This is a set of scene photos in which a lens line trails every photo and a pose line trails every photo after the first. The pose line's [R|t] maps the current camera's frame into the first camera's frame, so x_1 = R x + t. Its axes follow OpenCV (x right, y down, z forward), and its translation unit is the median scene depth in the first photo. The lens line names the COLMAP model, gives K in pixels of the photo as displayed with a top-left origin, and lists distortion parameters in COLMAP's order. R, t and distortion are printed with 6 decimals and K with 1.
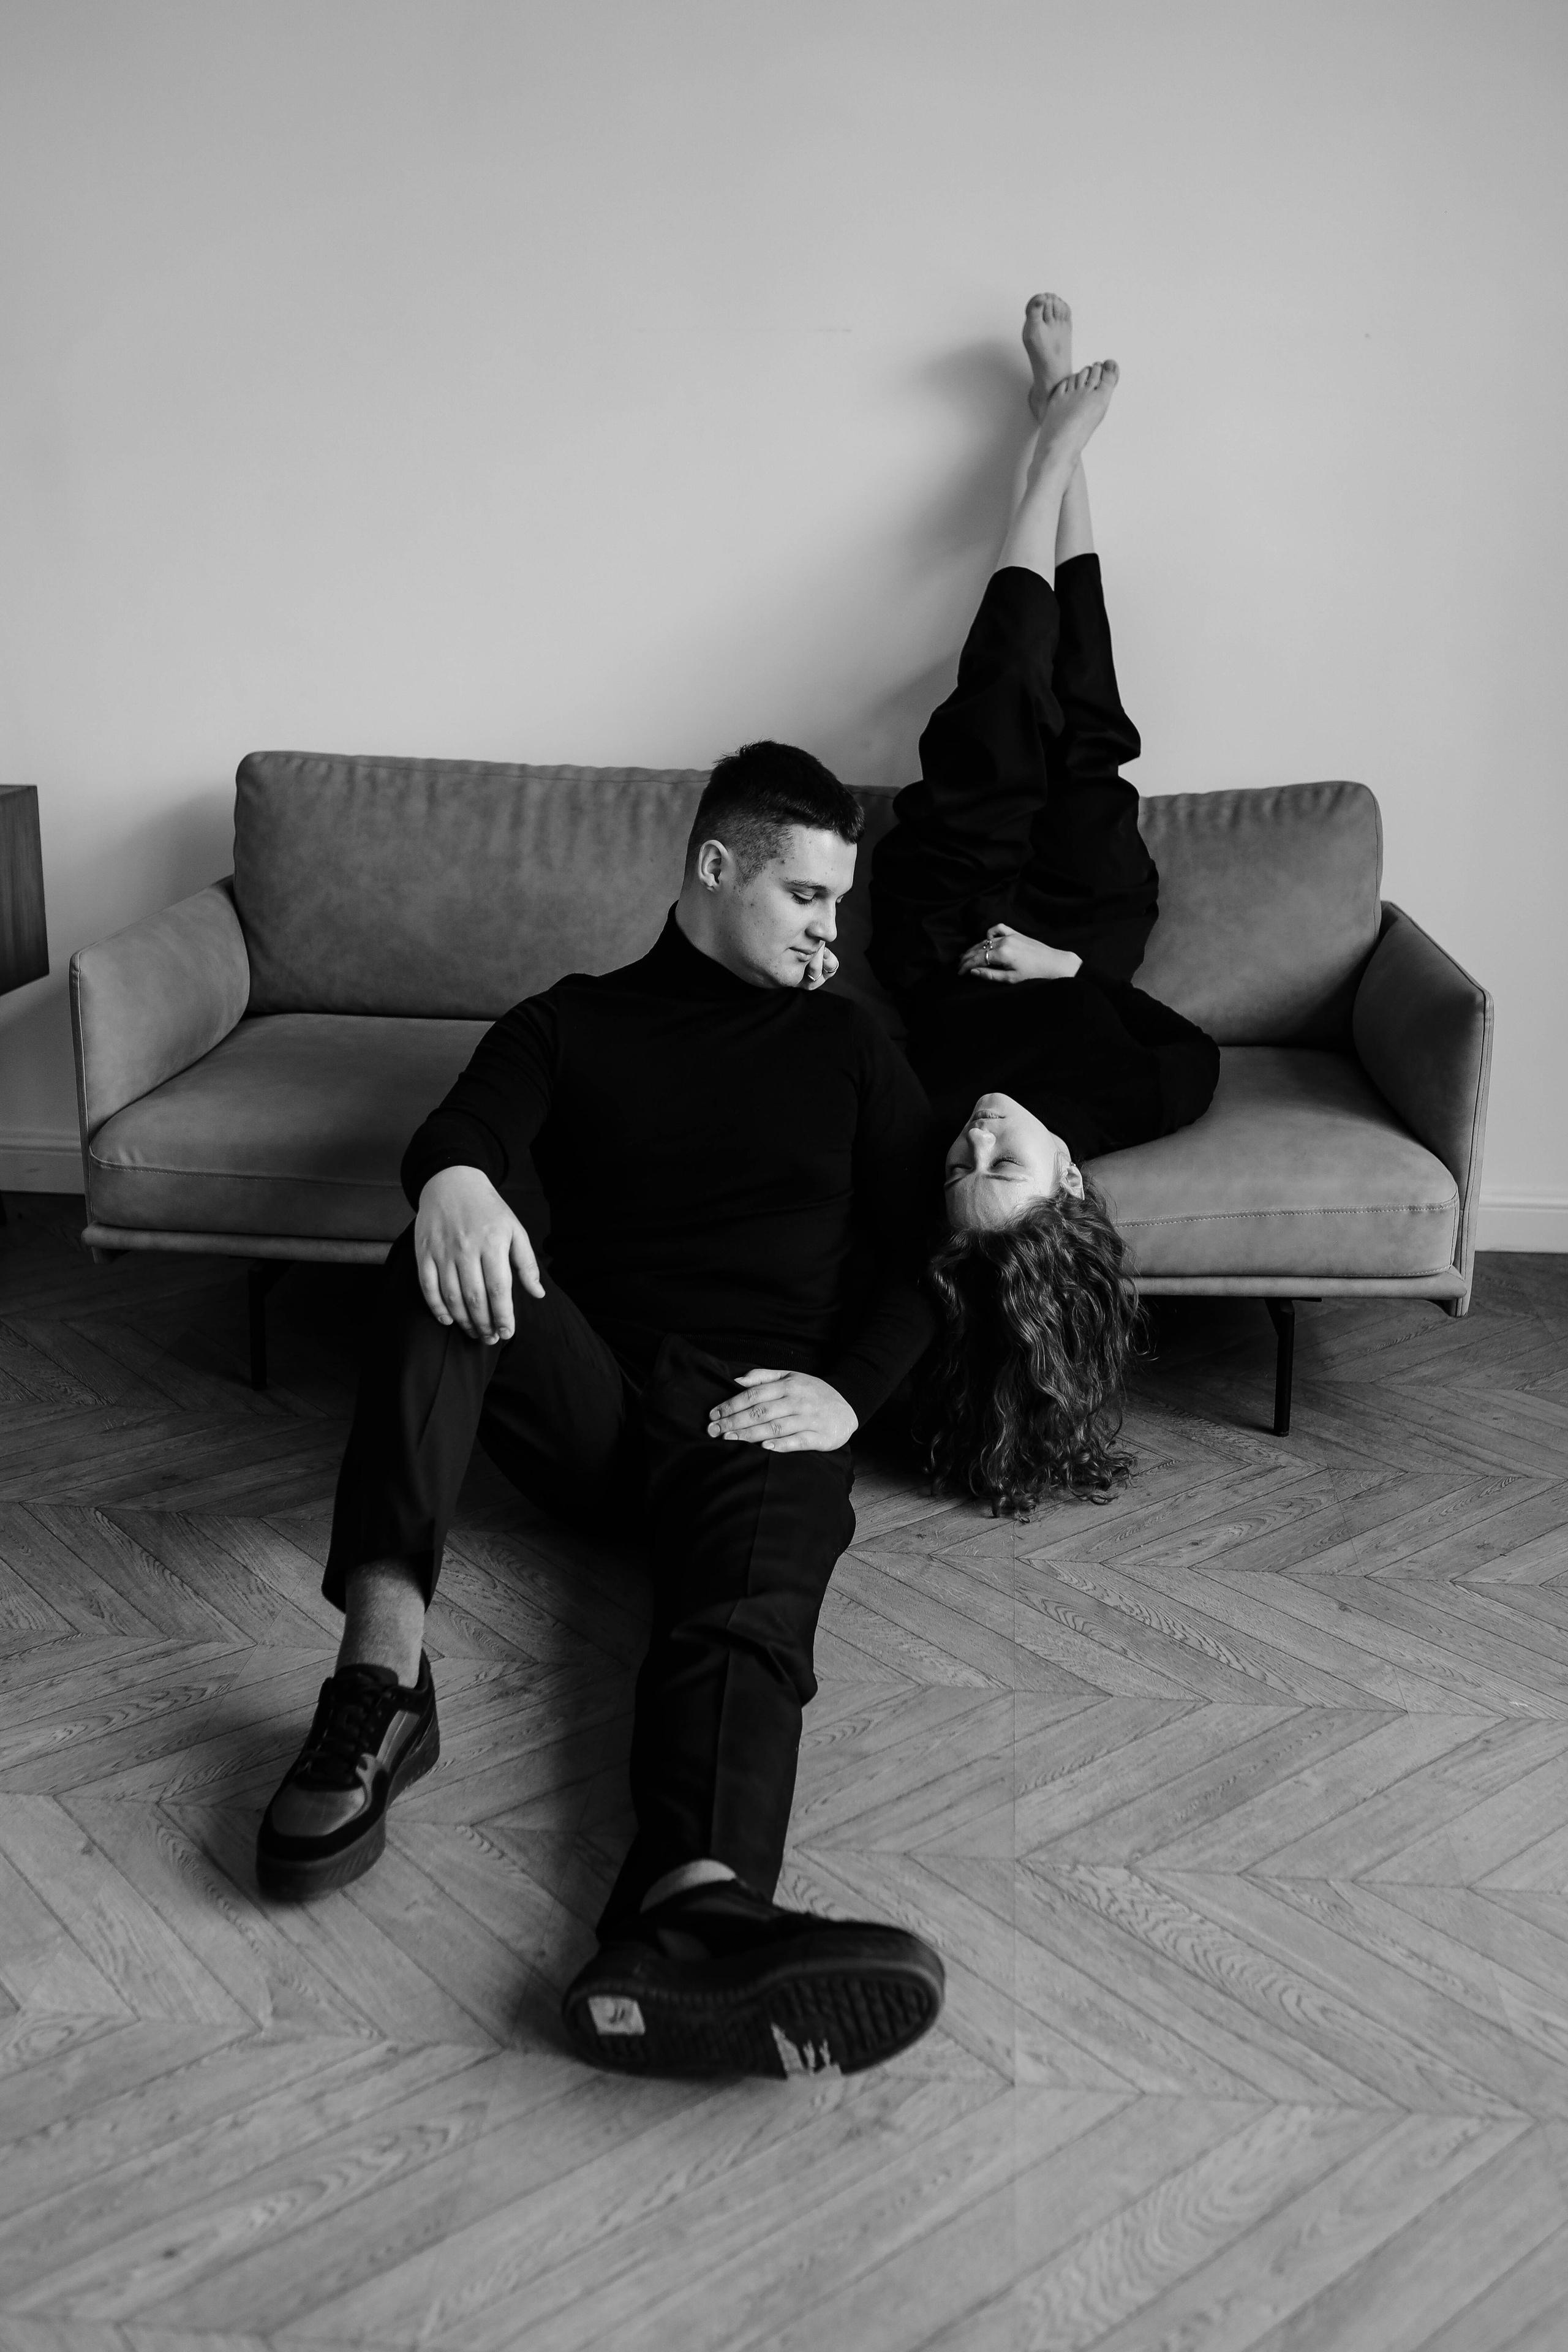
lens RADIAL K [[2174.3, 0, 934.1], [0, 2174.3, 1179.1], [0, 0, 1]] dist [-0.086454, 0.119309]
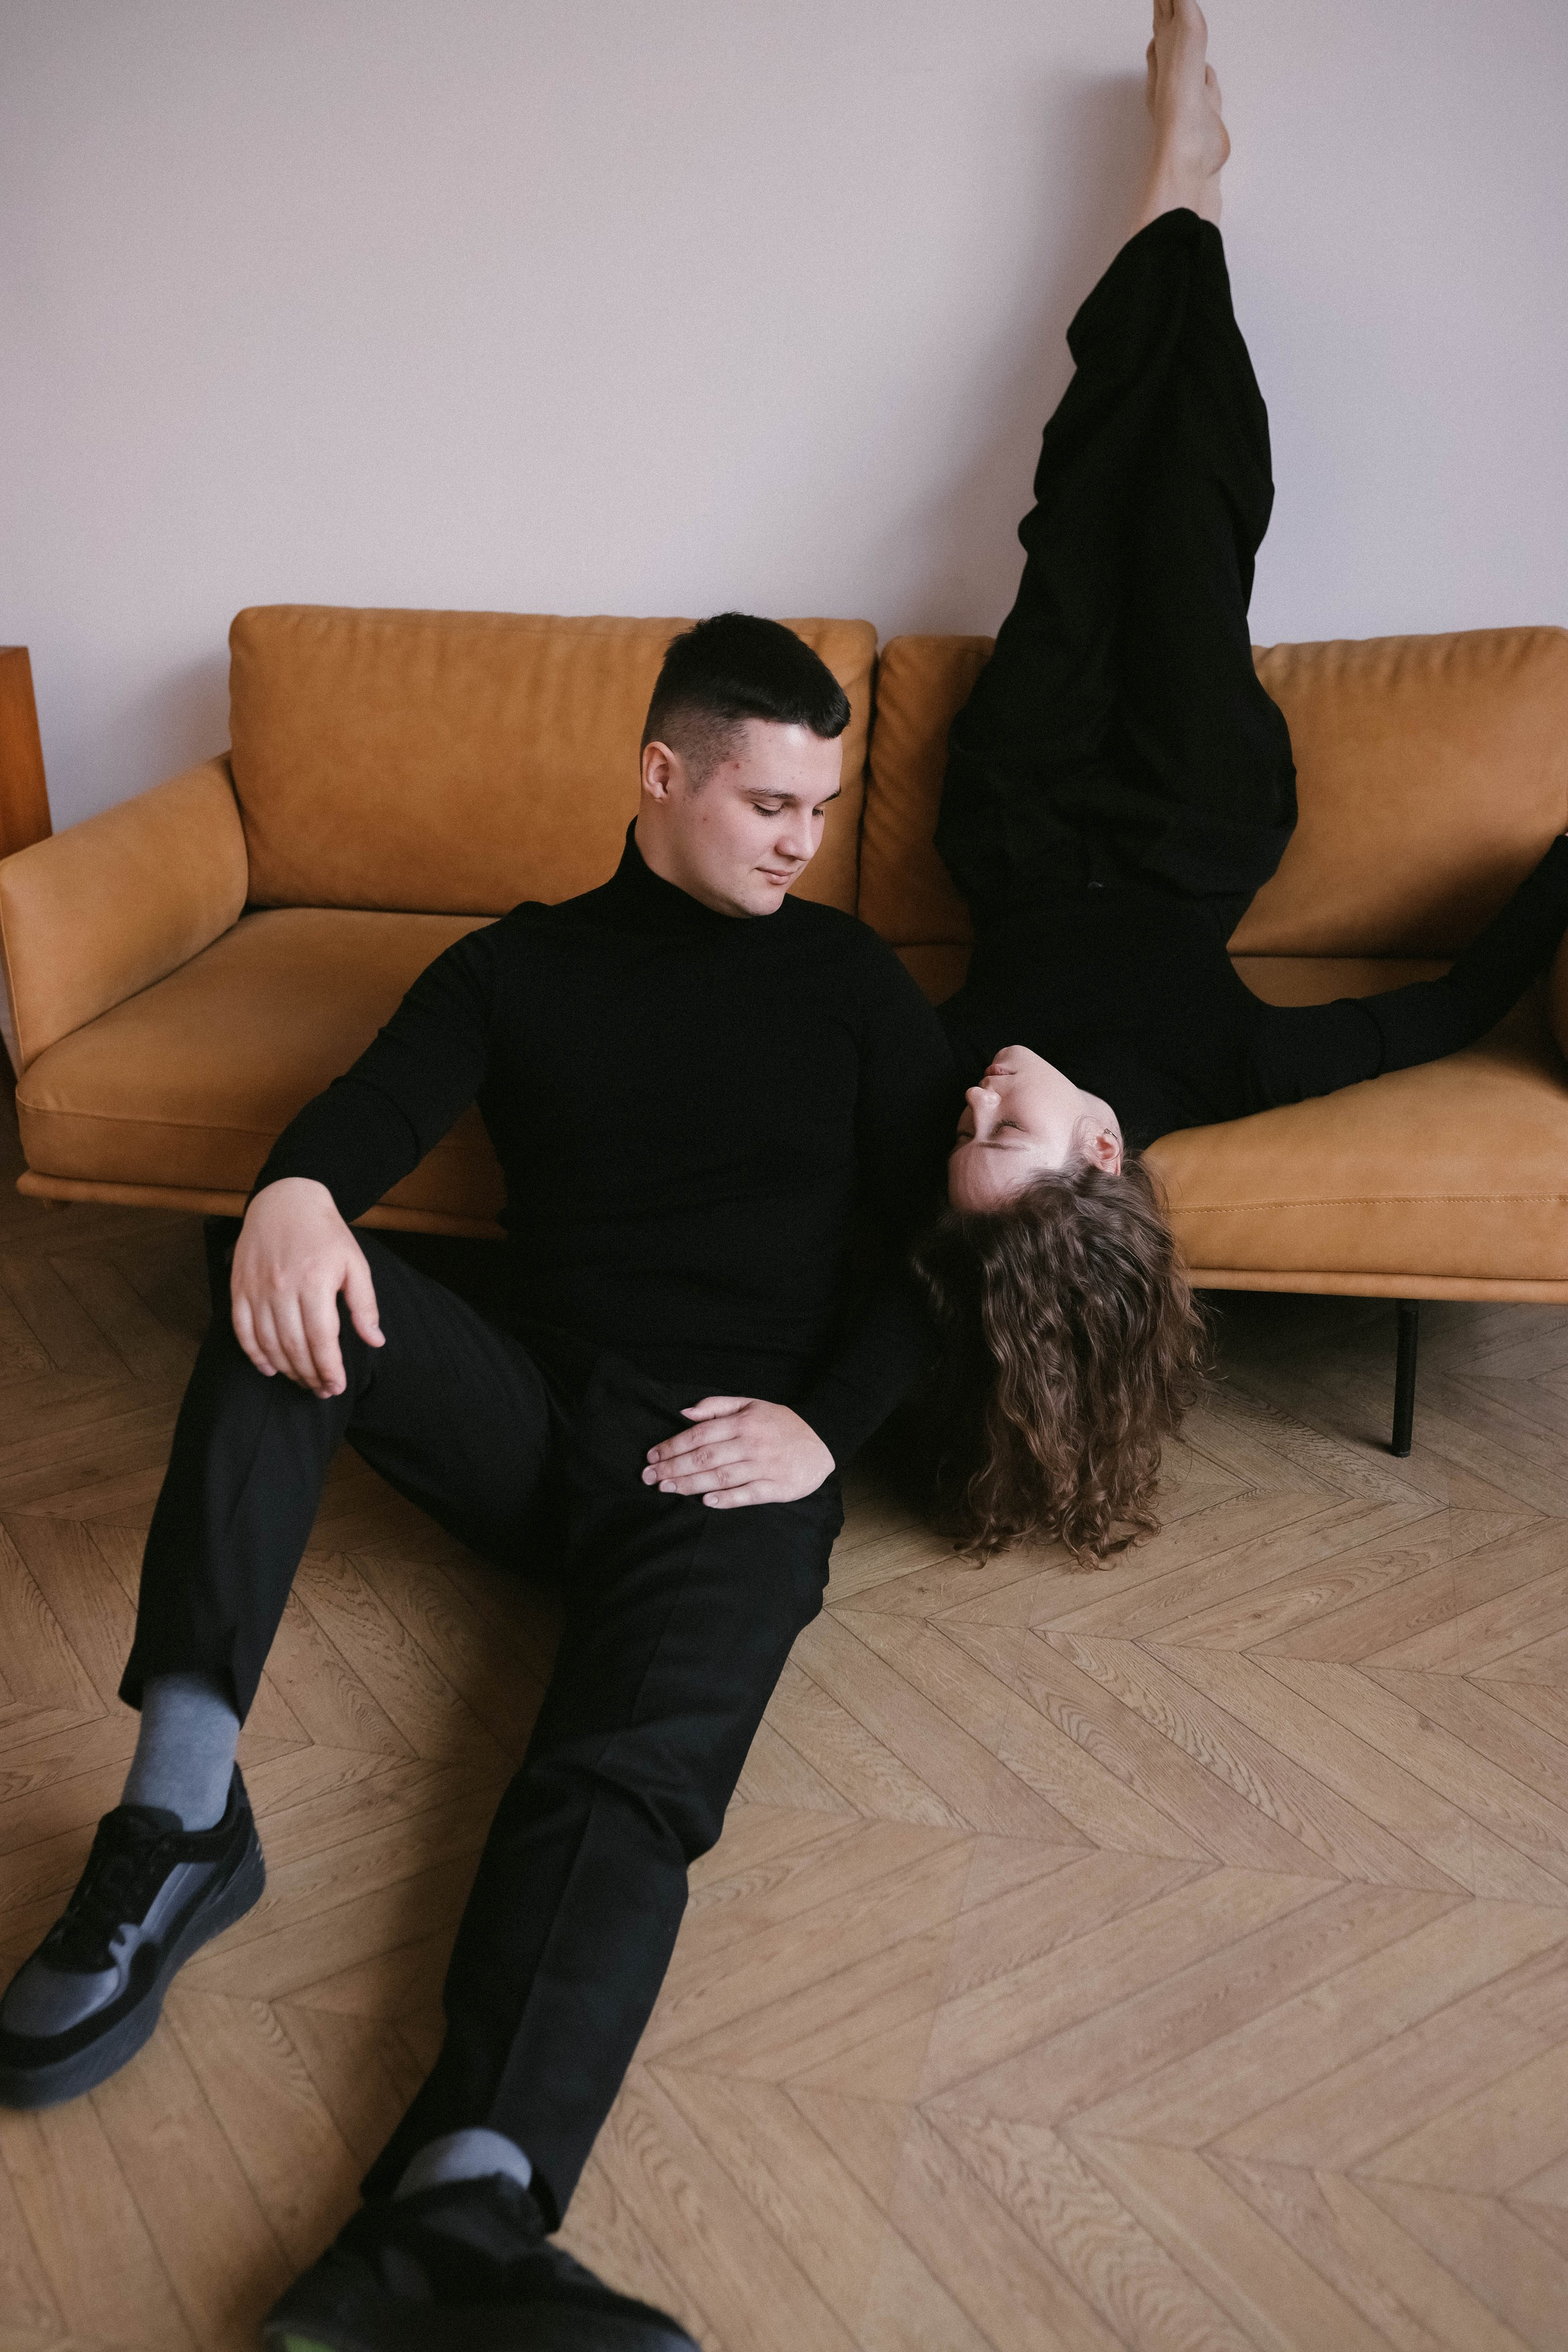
lens RADIAL K [[2174.3, 0, 934.1], [0, 2174.3, 1179.1], [0, 0, 1]] dist [-0.086454, 0.119309]
pose [[0.988919, 0.026106, -0.146145, 0.126075], [-0.010375, 0.994163, 0.107385, -0.088369], [0.148095, -0.104678, 0.983418, 0.220555]]
